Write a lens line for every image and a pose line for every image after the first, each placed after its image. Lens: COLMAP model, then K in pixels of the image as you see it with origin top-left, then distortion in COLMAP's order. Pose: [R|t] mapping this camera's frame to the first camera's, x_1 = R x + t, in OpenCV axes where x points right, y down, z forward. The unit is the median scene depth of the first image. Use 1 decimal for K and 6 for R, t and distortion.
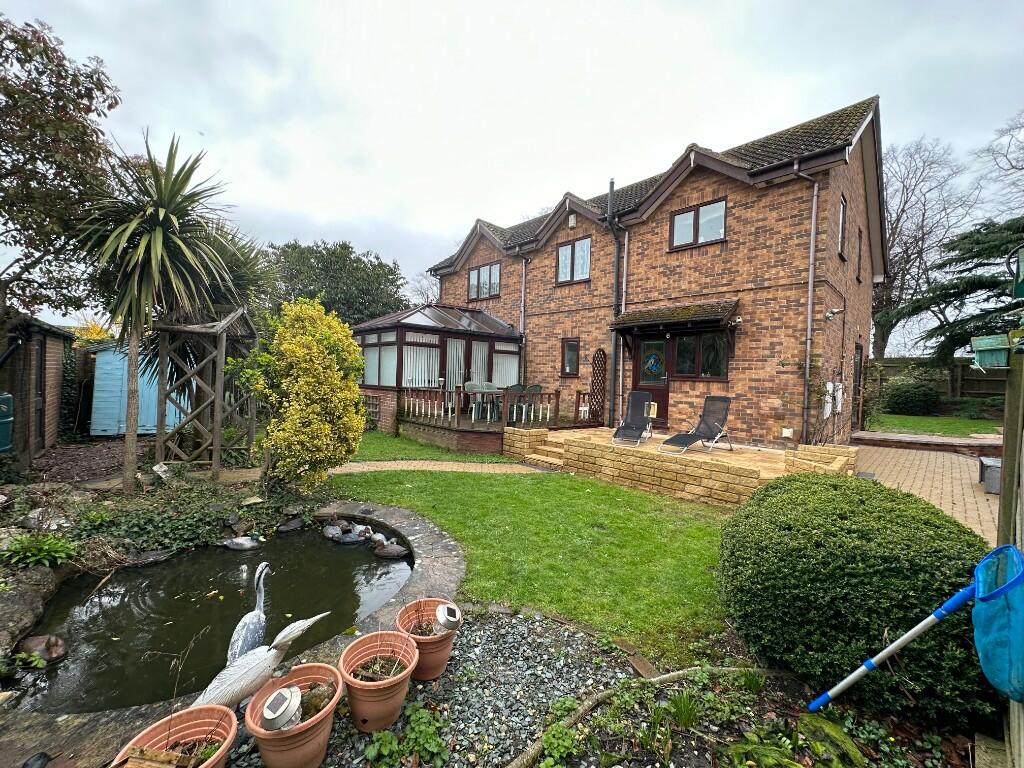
lens RADIAL K [[408.6, 0, 512.7], [0, 408.6, 385.9], [0, 0, 1]] dist [-0.001082, 0.000742]
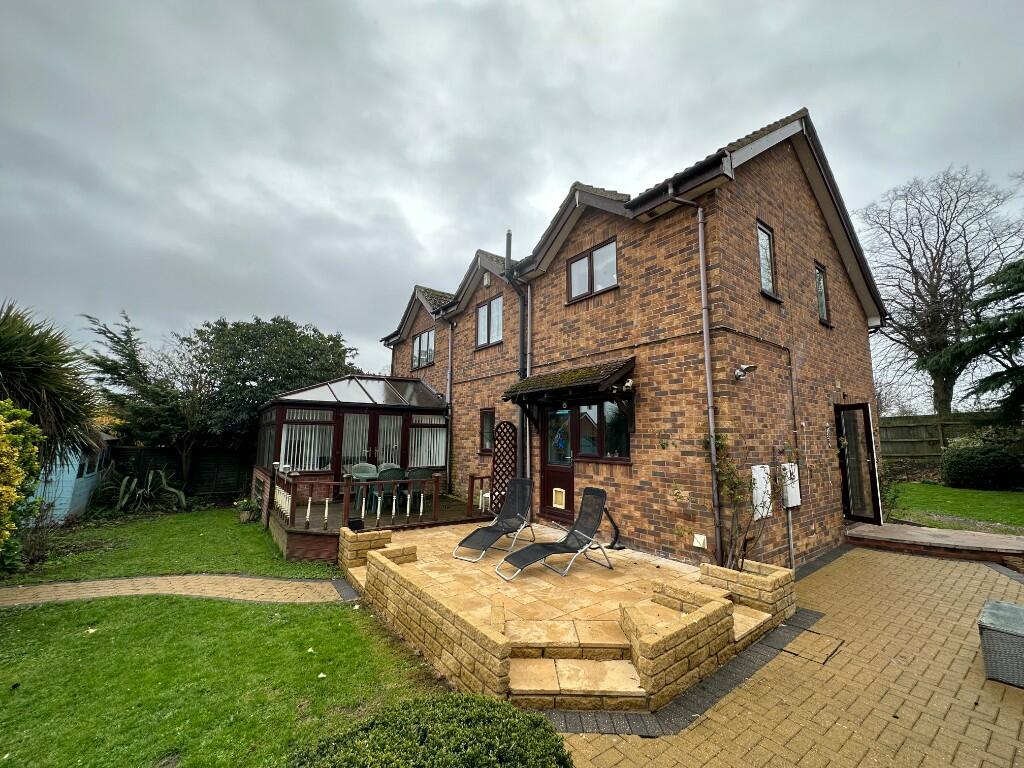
lens RADIAL K [[408.6, 0, 512.2], [0, 408.6, 385.2], [0, 0, 1]] dist [-0.001082, 0.000742]
pose [[0.991878, -0.038561, -0.121204, 0.365535], [0.019399, 0.987649, -0.155475, -0.037647], [0.125702, 0.151862, 0.980376, 0.189315]]
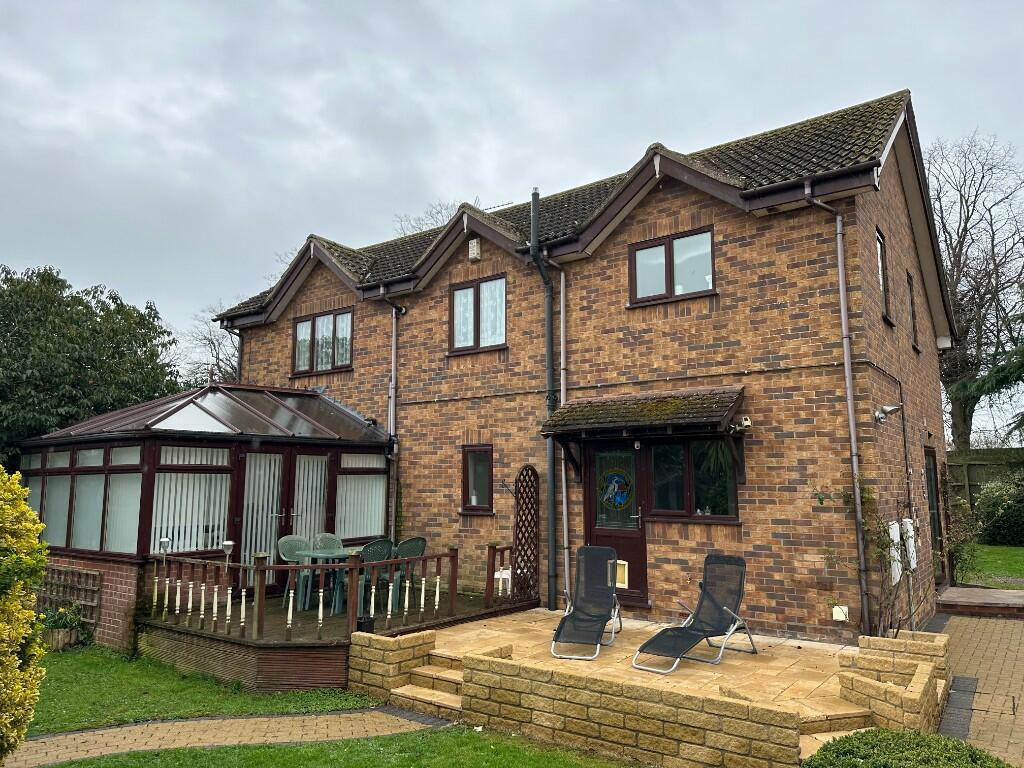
lens RADIAL K [[716.9, 0, 514.8], [0, 716.9, 382.9], [0, 0, 1]] dist [0.064477, -0.075072]
pose [[0.984079, -0.008622, 0.177521, 0.020519], [0.036915, 0.986955, -0.156704, -0.054488], [-0.173854, 0.160763, 0.971561, 0.006065]]
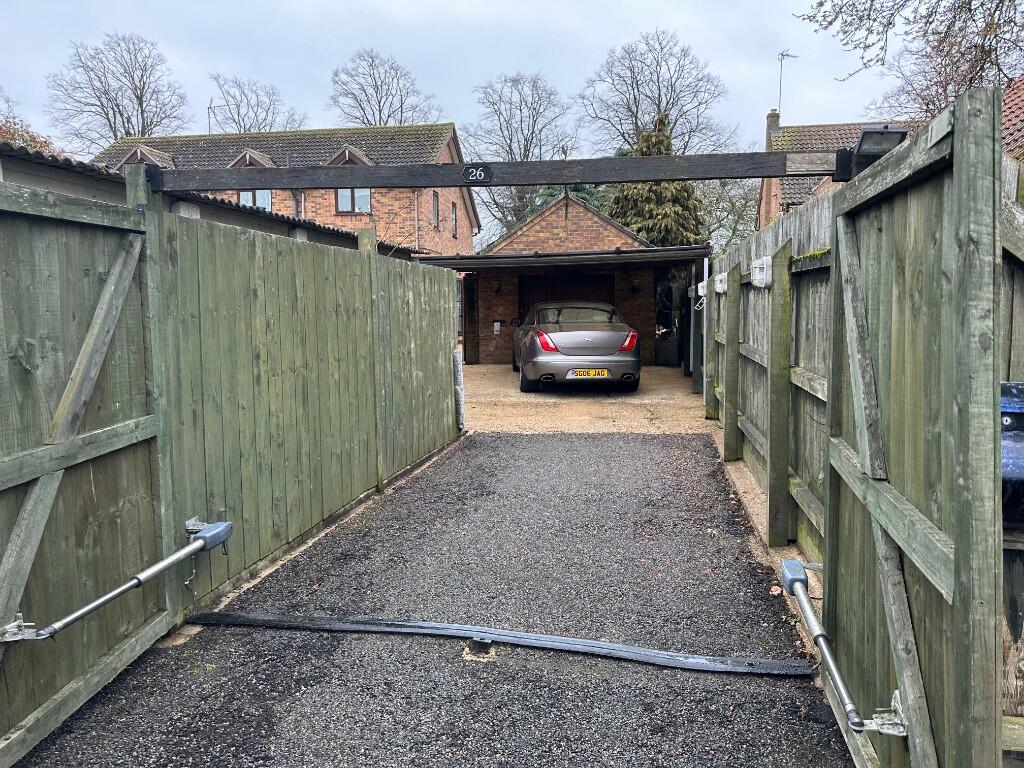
lens RADIAL K [[716.9, 0, 515.7], [0, 716.9, 391.3], [0, 0, 1]] dist [0.064477, -0.075072]
pose [[0.802458, -0.097800, 0.588639, -0.646671], [0.037995, 0.992850, 0.113161, 0.020222], [-0.595497, -0.068441, 0.800437, -1.409205]]
